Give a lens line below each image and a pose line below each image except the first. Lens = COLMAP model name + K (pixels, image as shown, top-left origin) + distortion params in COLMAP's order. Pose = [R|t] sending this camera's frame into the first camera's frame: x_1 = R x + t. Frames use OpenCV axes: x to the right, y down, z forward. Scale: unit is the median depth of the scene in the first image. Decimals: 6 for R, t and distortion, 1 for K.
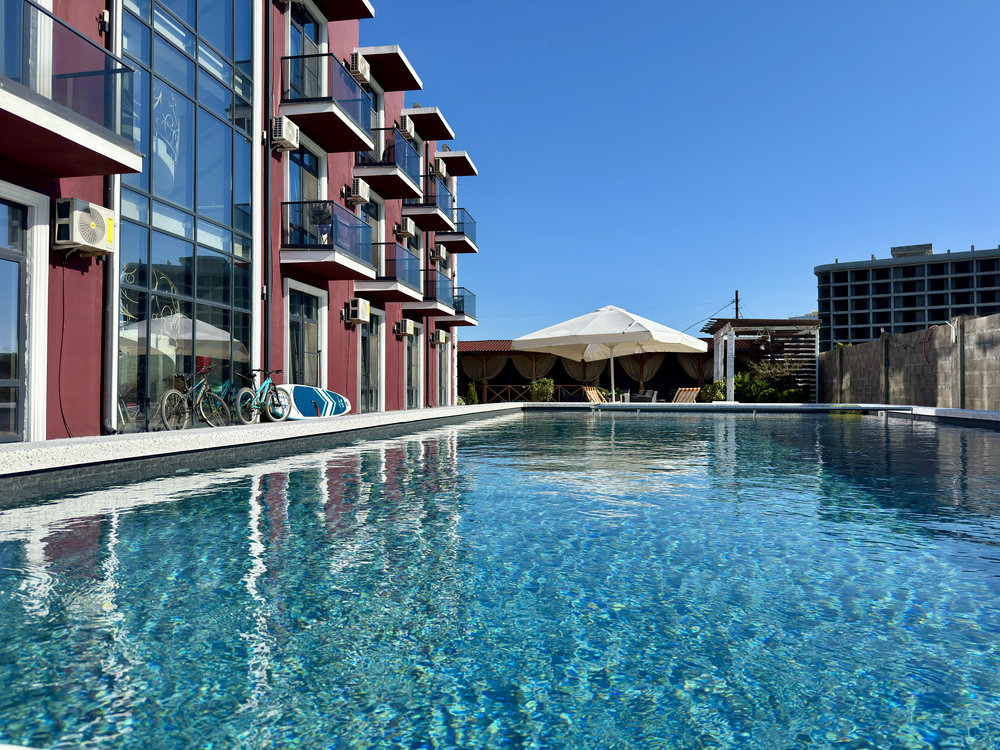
lens RADIAL K [[696.7, 0, 503.4], [0, 696.7, 377.1], [0, 0, 1]] dist [0.082609, -0.096265]
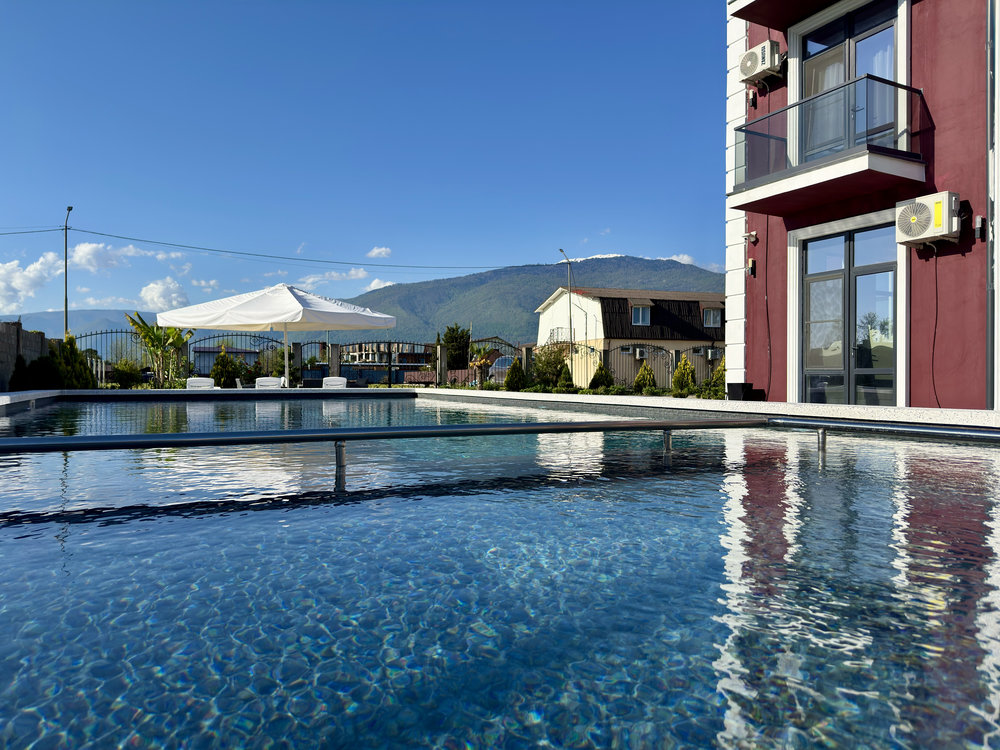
lens RADIAL K [[696.7, 0, 493.3], [0, 696.7, 376.4], [0, 0, 1]] dist [0.082609, -0.096265]
pose [[-0.795140, -0.003146, -0.606418, 0.269591], [0.011368, 0.999733, -0.020093, 0.015860], [0.606320, -0.022871, -0.794892, 0.704222]]
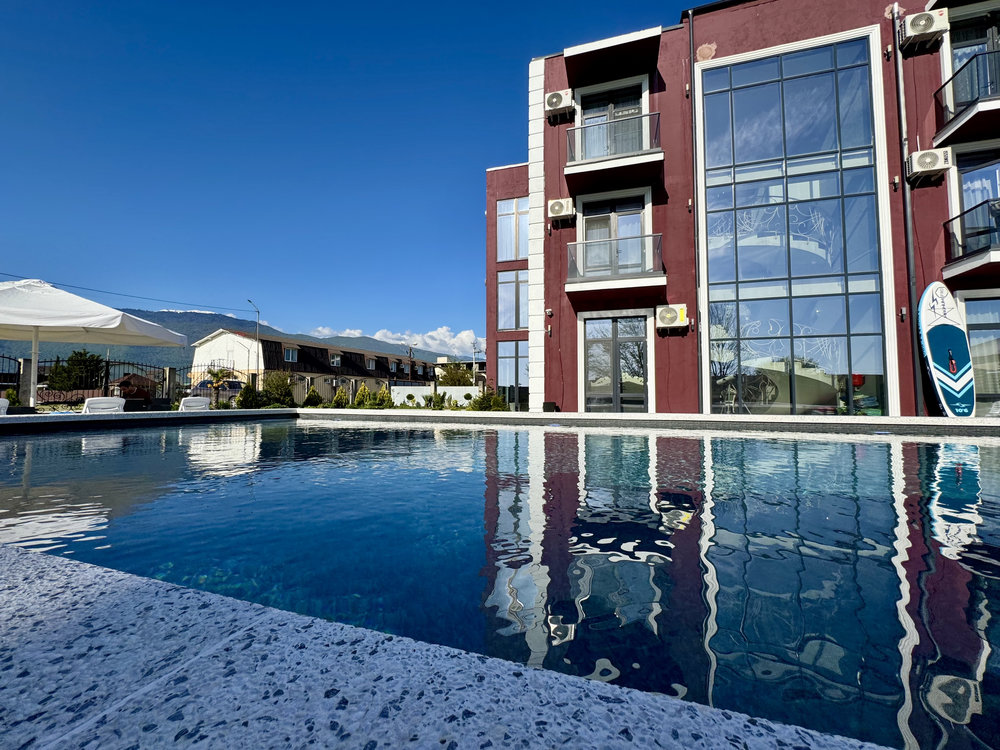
lens RADIAL K [[399.8, 0, 500.9], [0, 399.8, 376.6], [0, 0, 1]] dist [-0.001110, 0.000741]
pose [[-0.112309, -0.055345, -0.992131, 0.284869], [0.017765, 0.998176, -0.057693, 0.006729], [0.993514, -0.024105, -0.111121, 0.315786]]
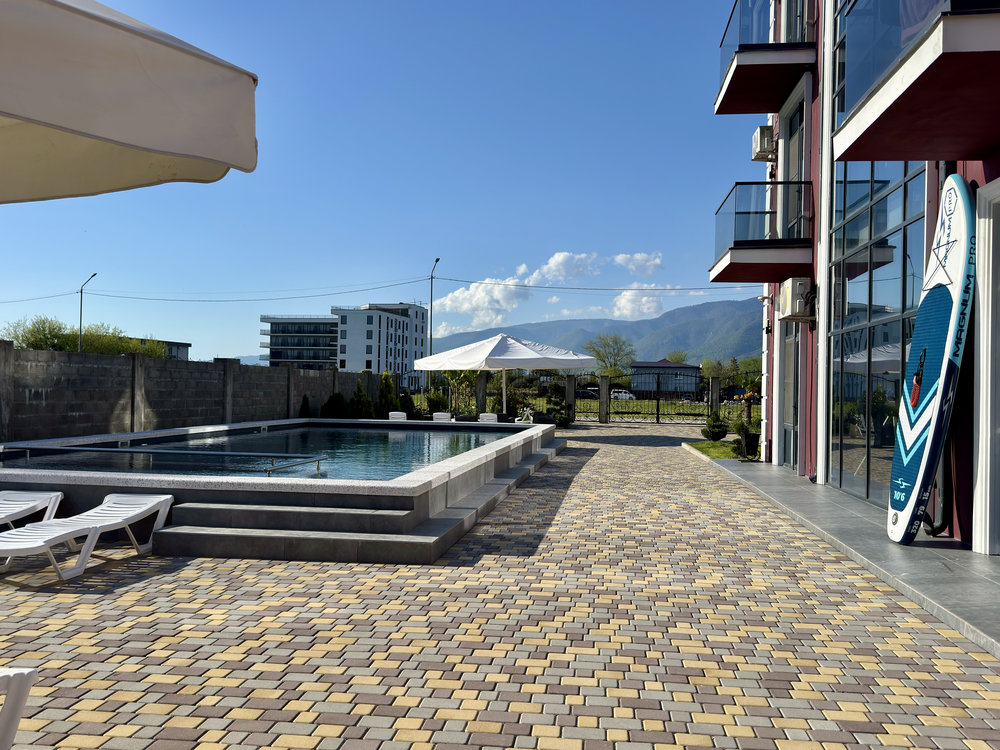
lens RADIAL K [[841.0, 0, 502.2], [0, 841.0, 385.3], [0, 0, 1]] dist [0.102930, -0.152166]
pose [[-0.998086, -0.019658, -0.058633, -0.005748], [-0.018187, 0.999509, -0.025516, -0.011075], [0.059106, -0.024401, -0.997953, 1.178287]]
